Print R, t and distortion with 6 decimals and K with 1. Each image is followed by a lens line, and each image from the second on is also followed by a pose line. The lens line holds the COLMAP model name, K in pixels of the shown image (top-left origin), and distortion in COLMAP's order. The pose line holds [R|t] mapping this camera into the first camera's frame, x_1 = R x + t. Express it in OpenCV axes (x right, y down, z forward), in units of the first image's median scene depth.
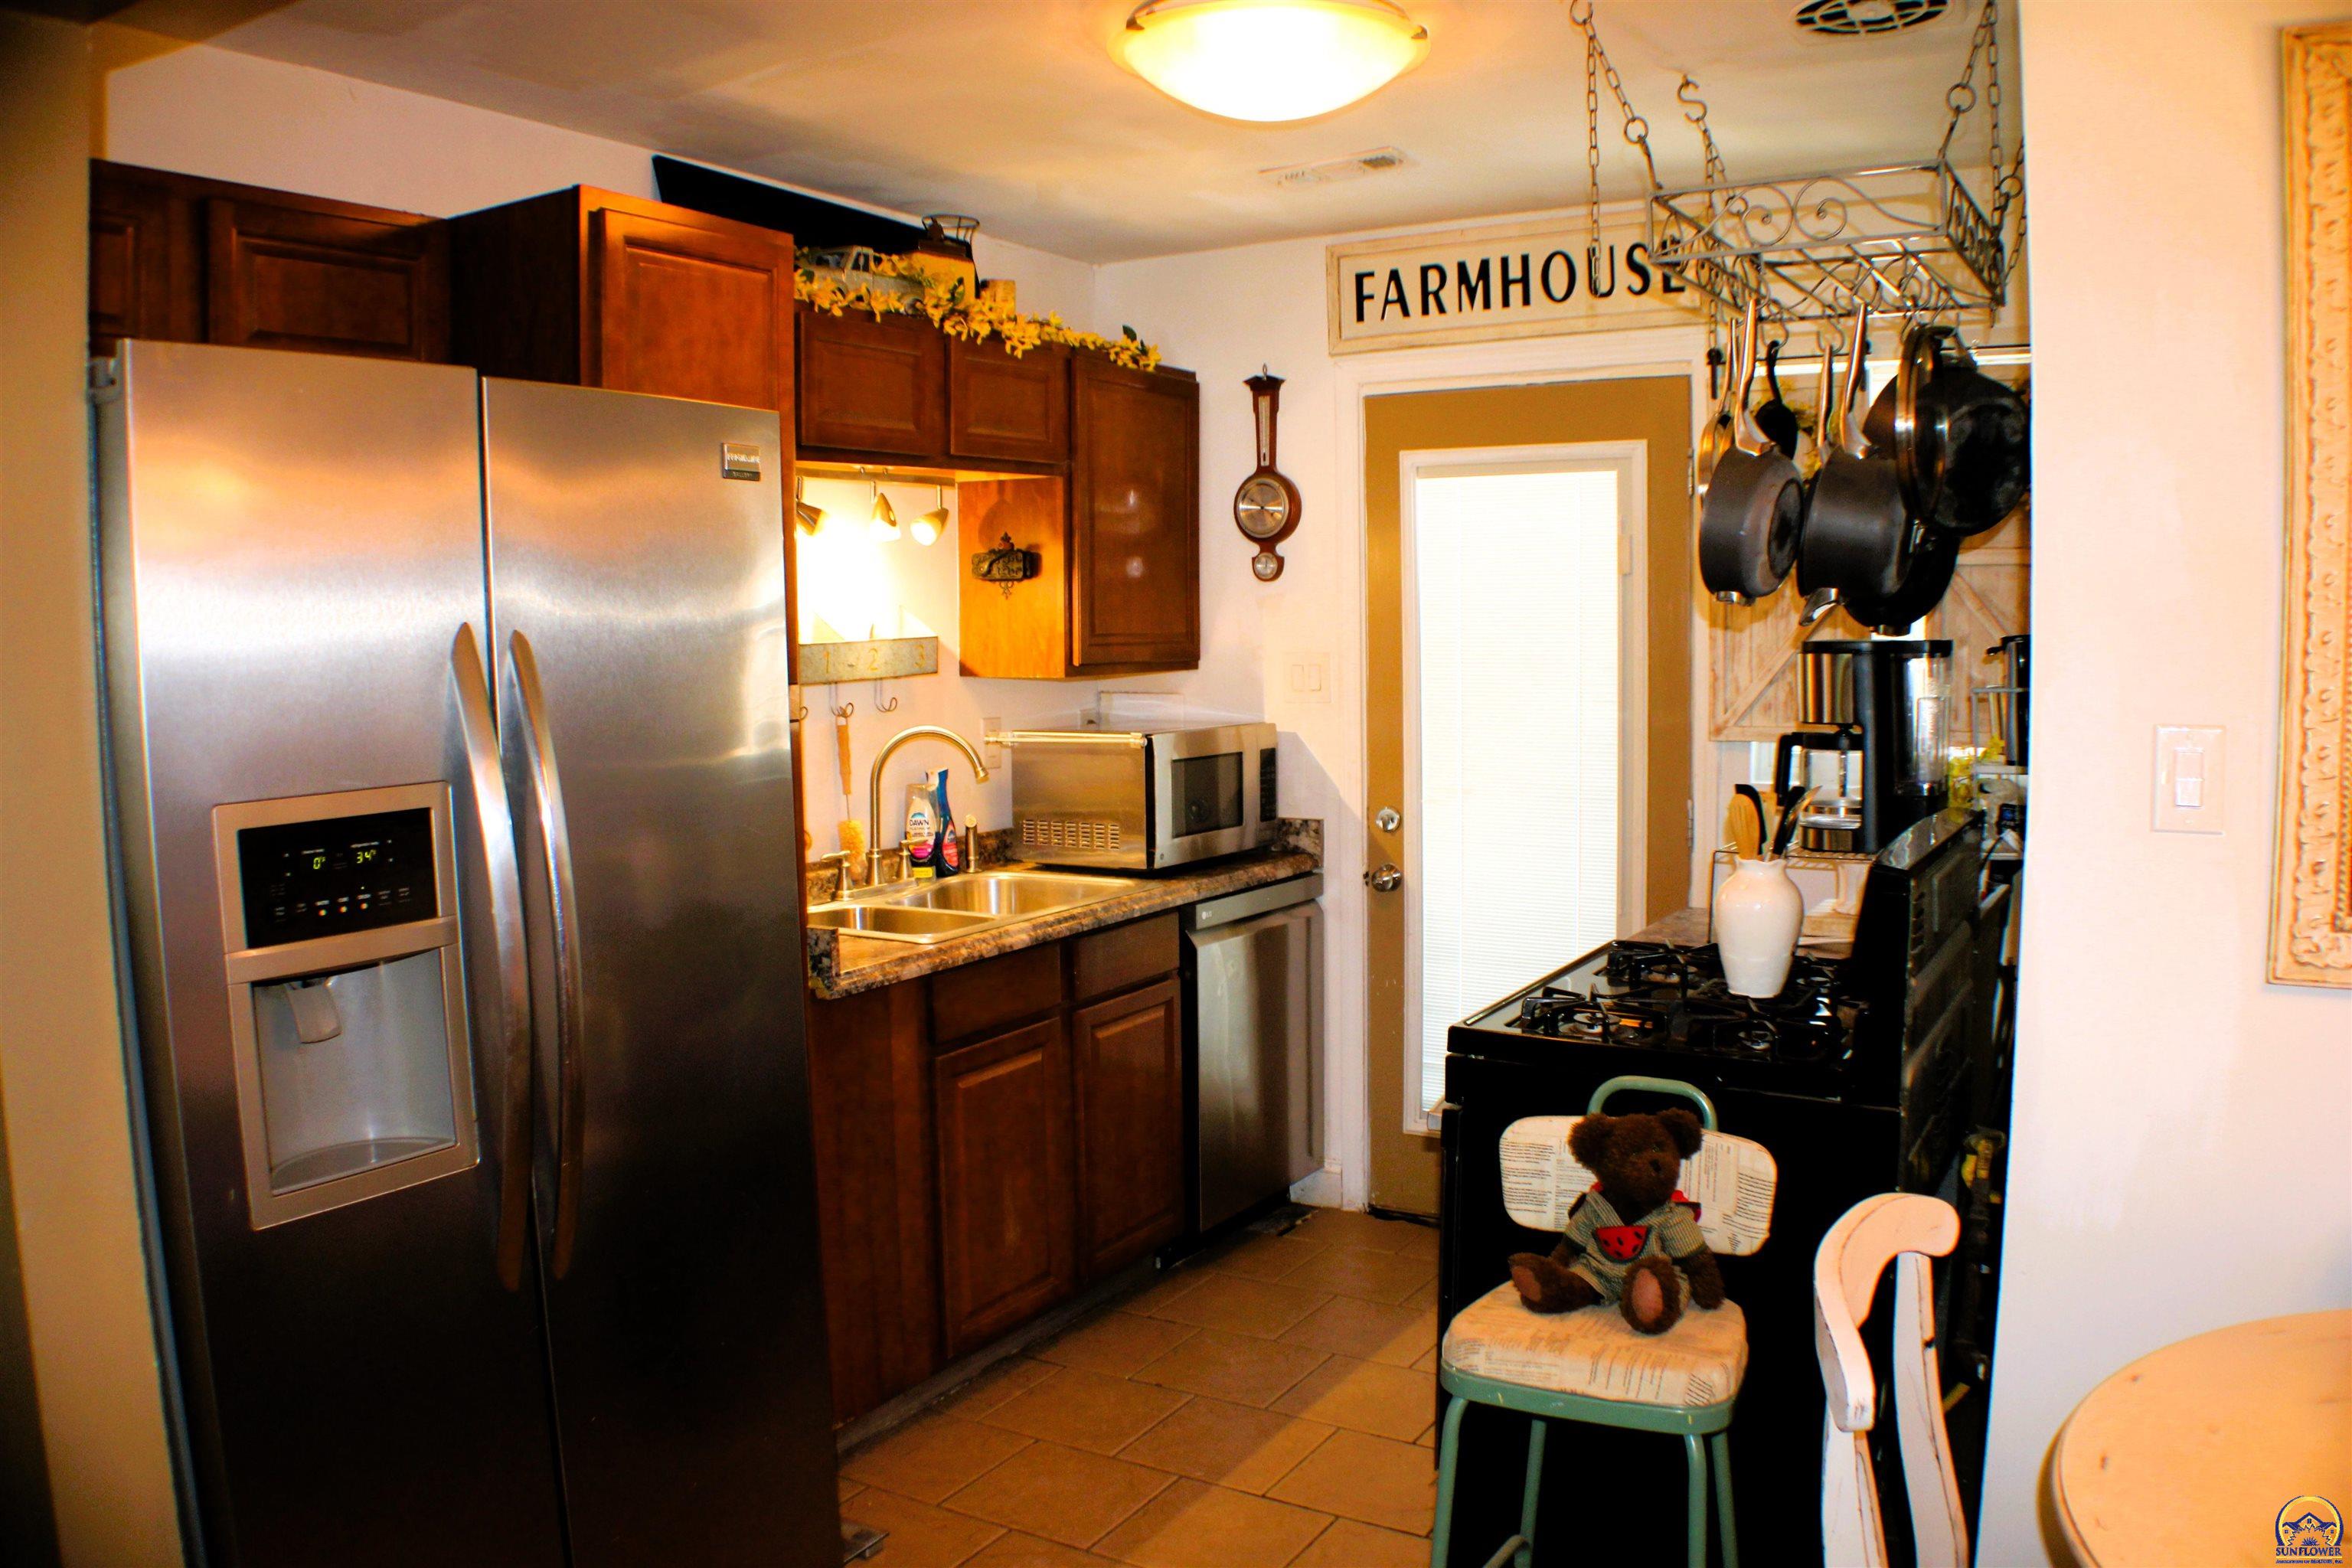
lens RADIAL K [[1846.1, 0, 1176.0], [0, 1846.1, 784.0], [0, 0, 1]] dist [-0.204780, 0.076384]
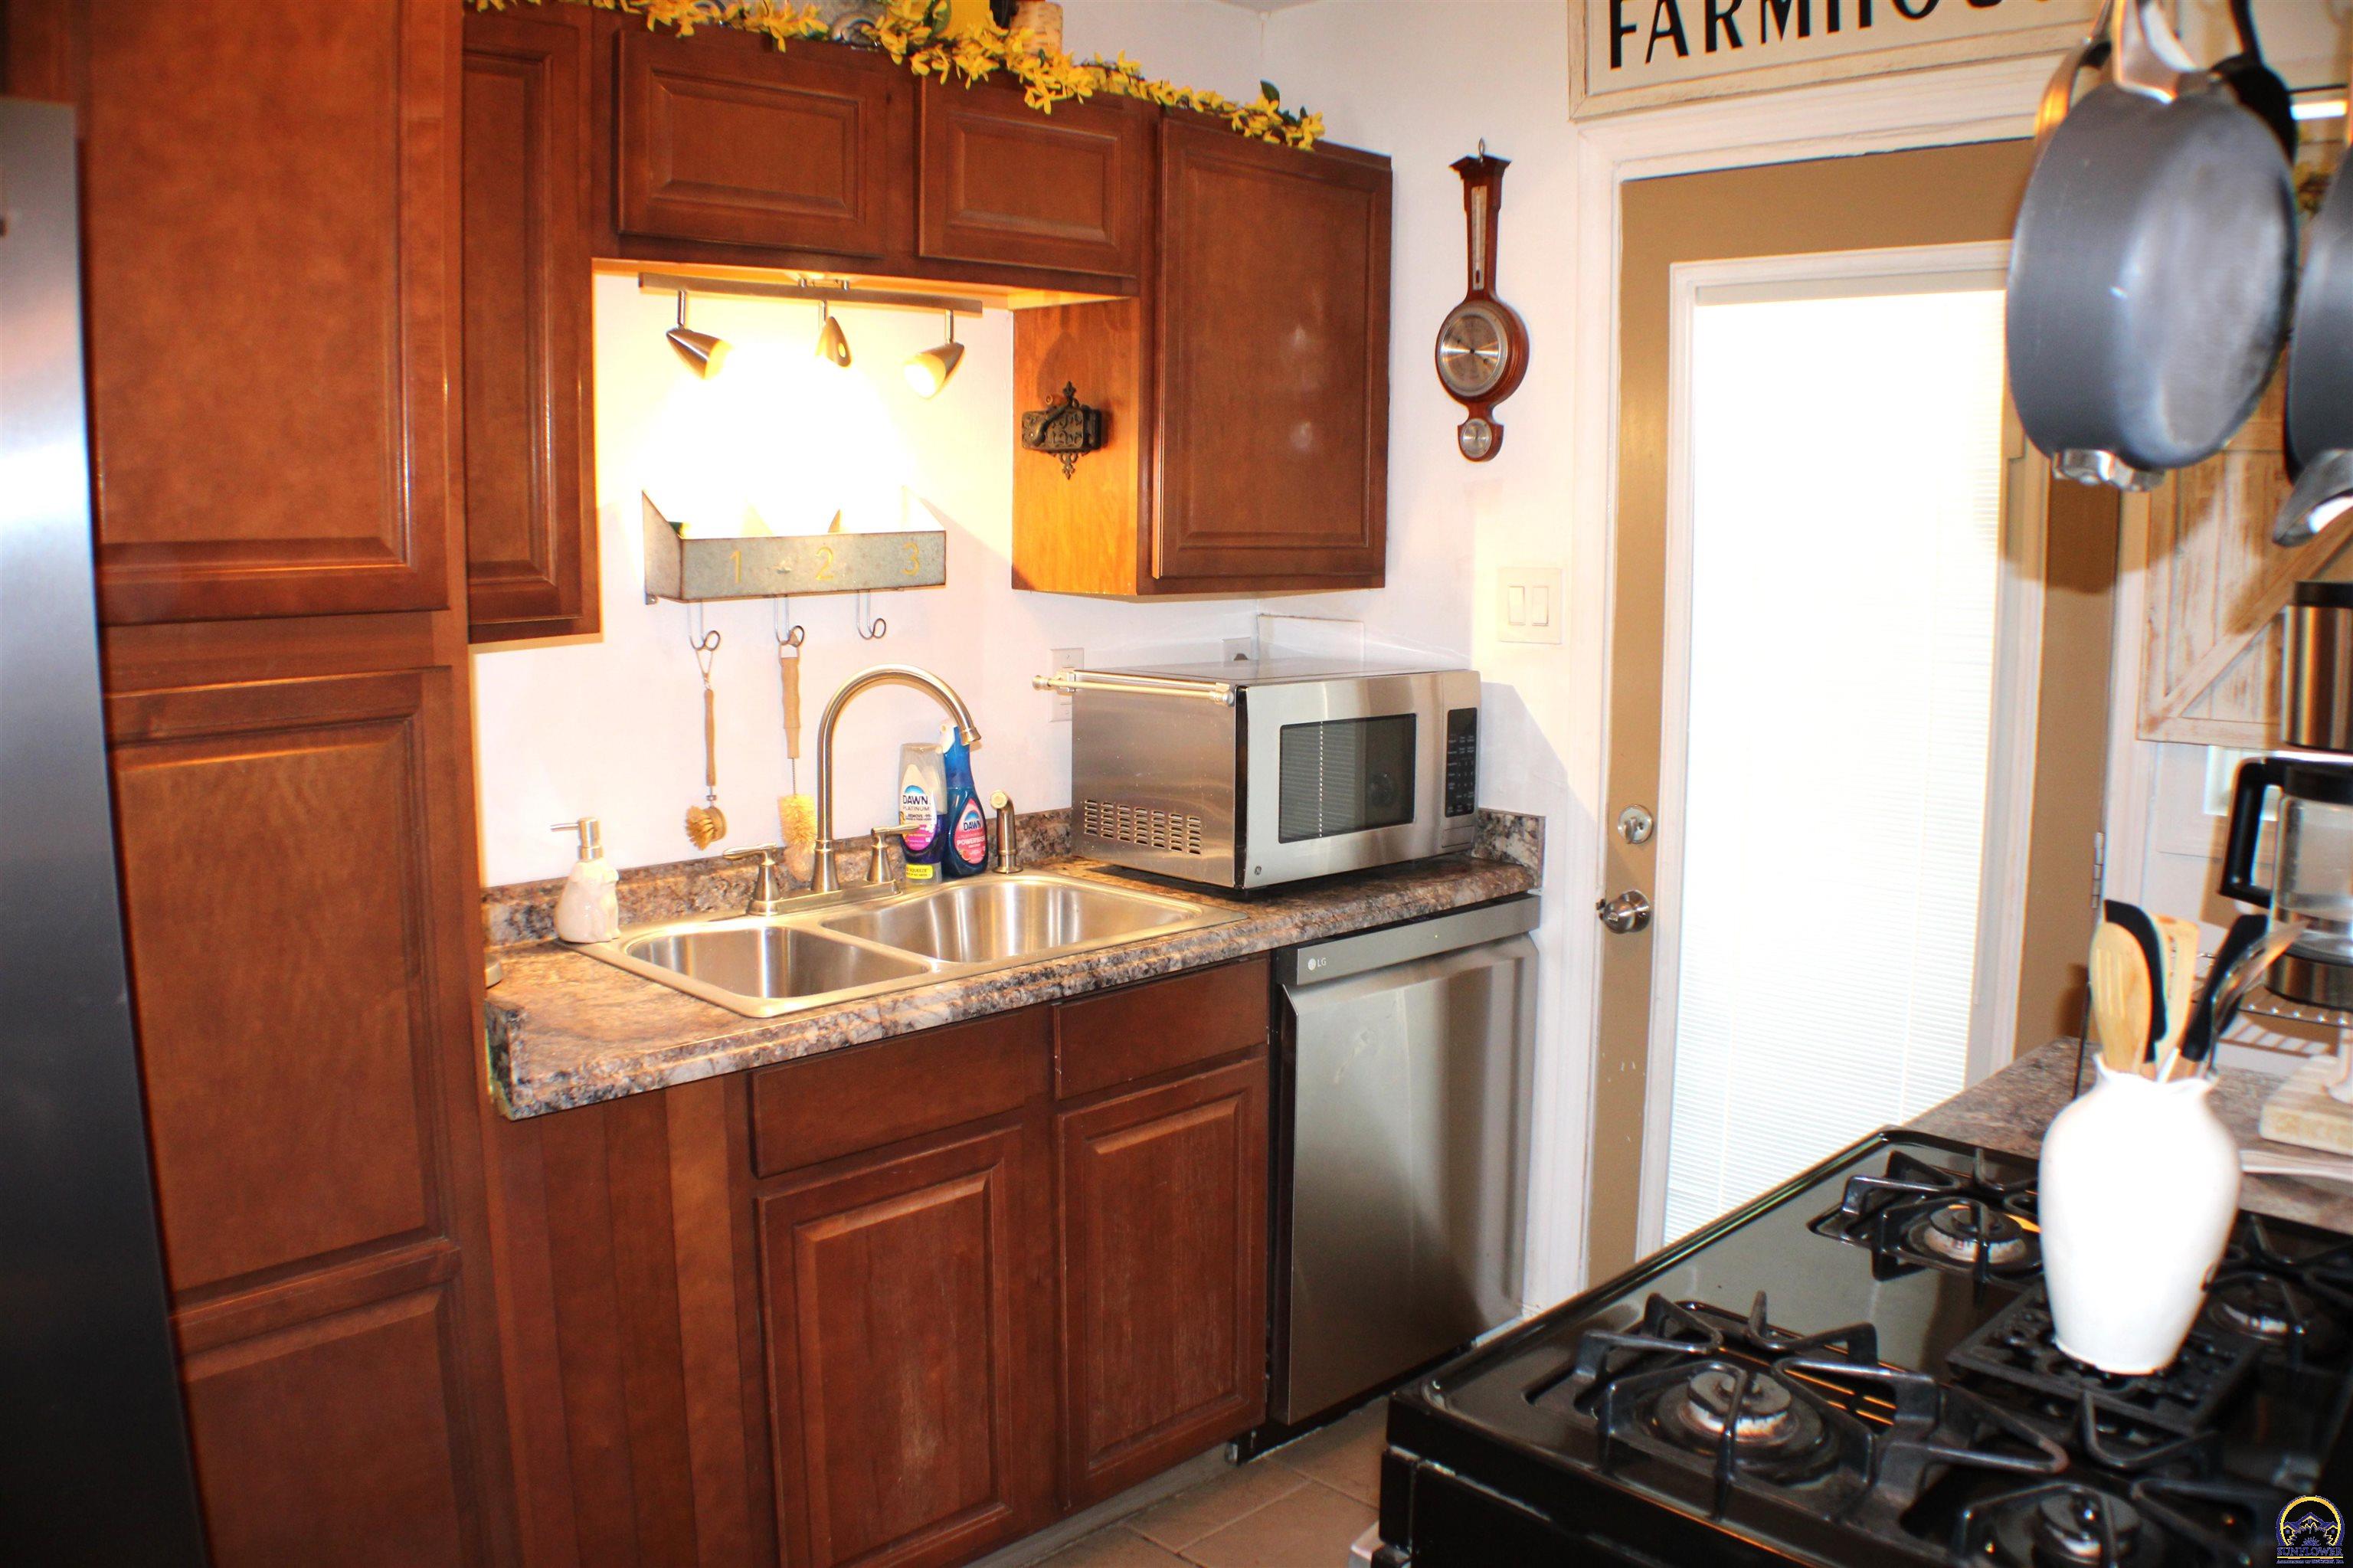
lens RADIAL K [[1846.9, 0, 1176.5], [0, 1846.9, 784.0], [0, 0, 1]] dist [-0.204780, 0.076384]
pose [[0.967213, 0.052800, -0.248417, 0.125347], [-0.039456, 0.997514, 0.058395, -0.028815], [0.250882, -0.046679, 0.966891, 0.346399]]
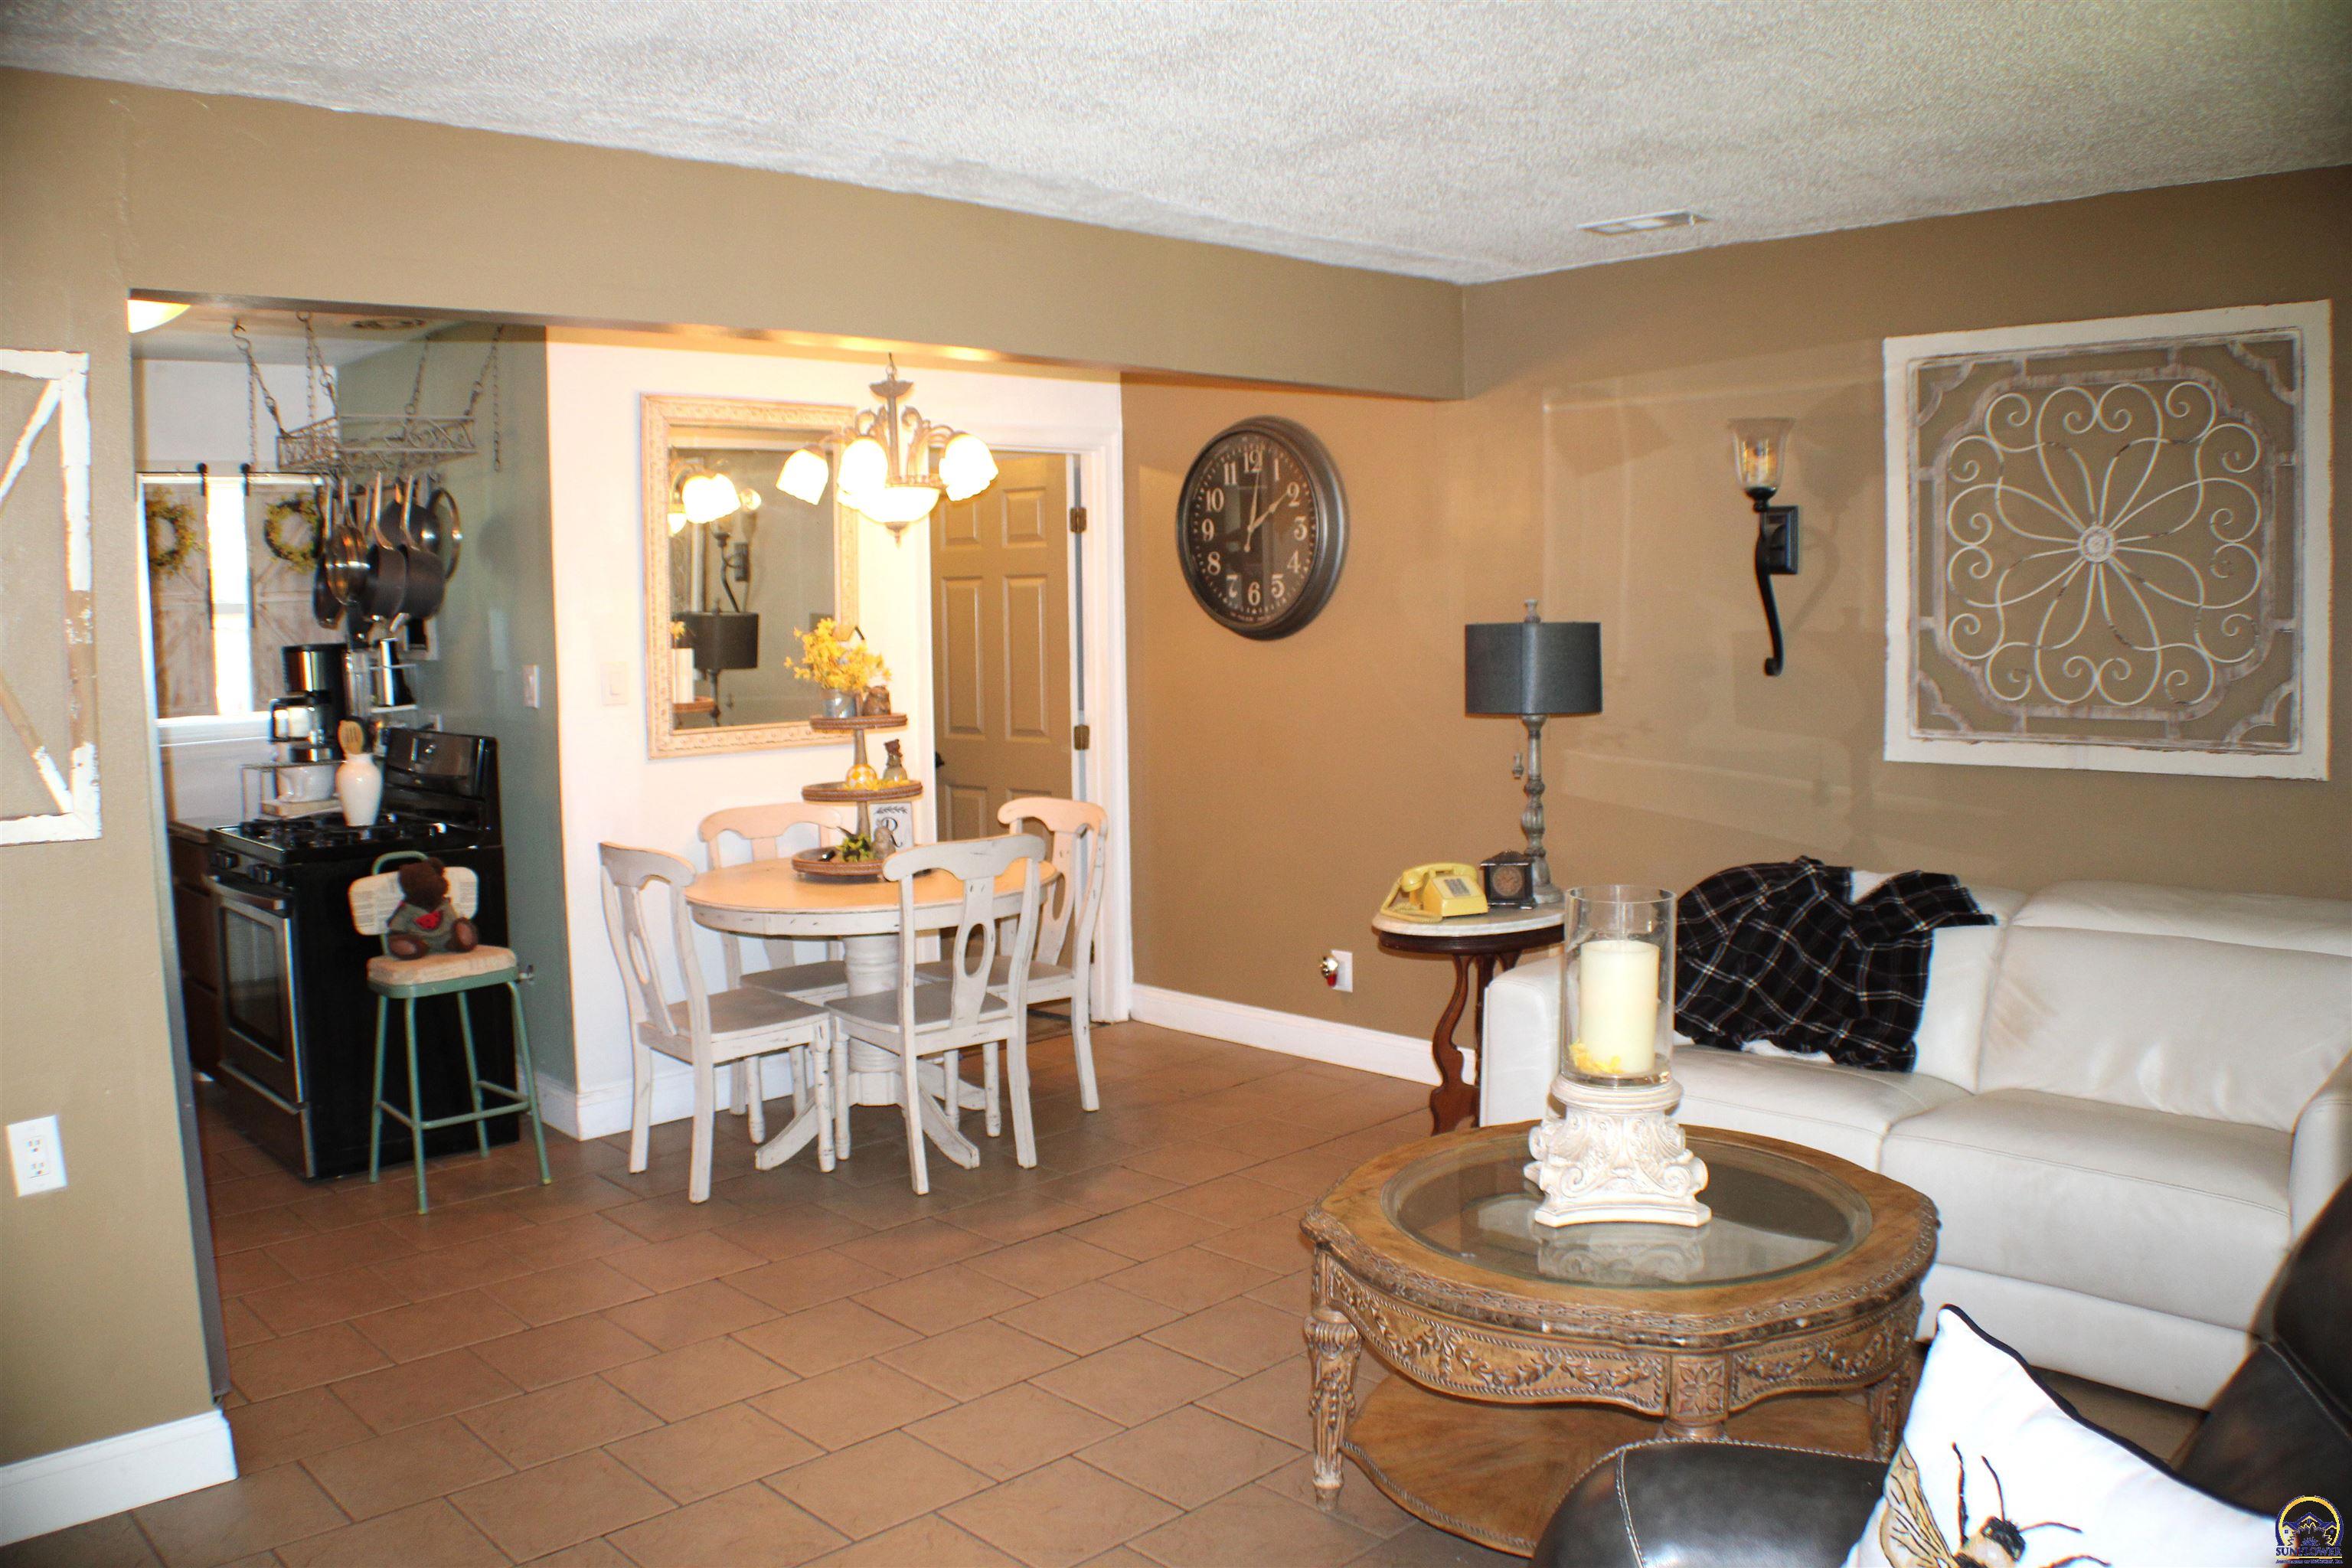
lens RADIAL K [[1846.1, 0, 1176.0], [0, 1846.1, 784.0], [0, 0, 1]] dist [-0.204780, 0.076384]
pose [[0.236480, -0.084000, 0.967998, -0.838055], [0.103315, 0.992782, 0.060911, 0.030906], [-0.966128, 0.085604, 0.243452, -0.197829]]
